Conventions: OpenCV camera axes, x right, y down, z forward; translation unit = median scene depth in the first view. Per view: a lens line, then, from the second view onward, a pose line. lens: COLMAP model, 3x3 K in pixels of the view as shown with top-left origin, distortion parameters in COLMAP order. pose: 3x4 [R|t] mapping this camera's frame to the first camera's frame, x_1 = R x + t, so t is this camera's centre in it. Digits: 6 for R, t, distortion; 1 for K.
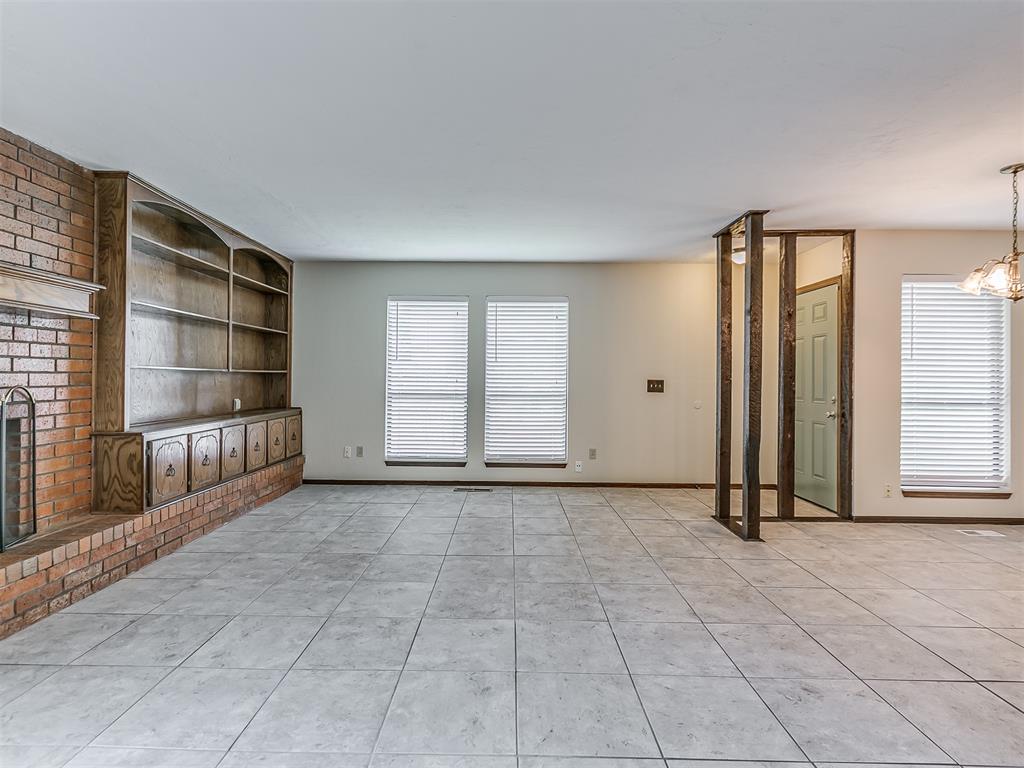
lens RADIAL K [[518.1, 0, 503.5], [0, 518.1, 375.7], [0, 0, 1]] dist [0.007011, -0.002145]
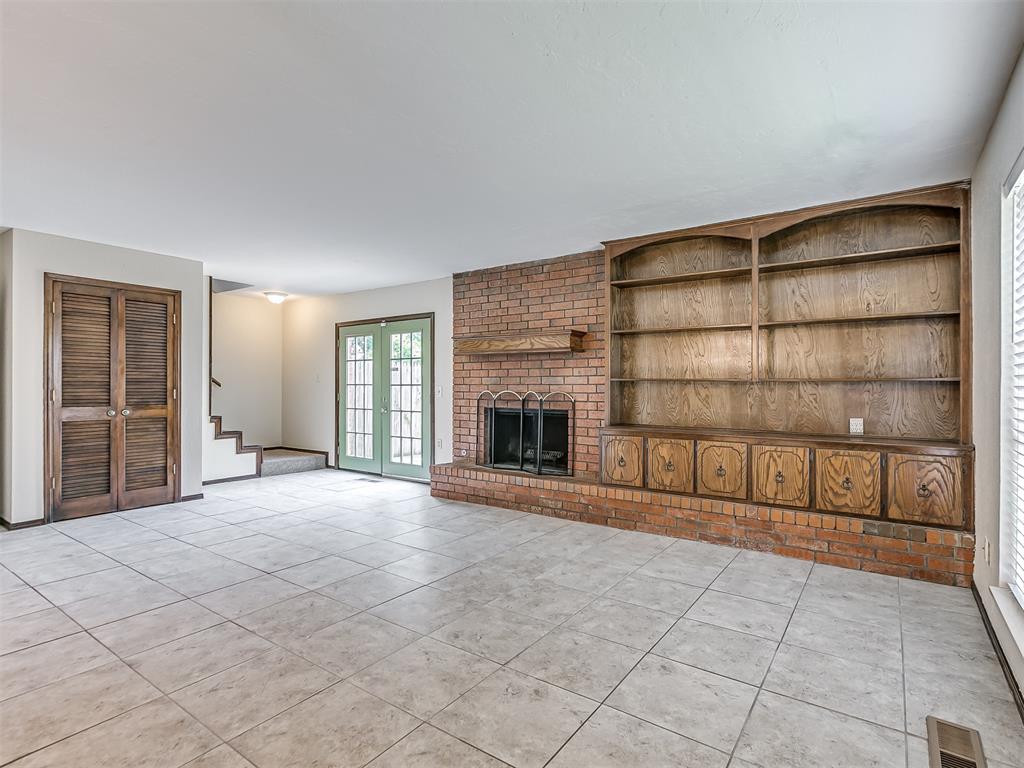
lens RADIAL K [[518.1, 0, 508.9], [0, 518.1, 387.1], [0, 0, 1]] dist [0.007011, -0.002145]
pose [[-0.573041, -0.007249, -0.819495, 0.469231], [-0.004559, 0.999974, -0.005658, 0.009530], [0.819514, 0.000493, -0.573059, 1.309632]]
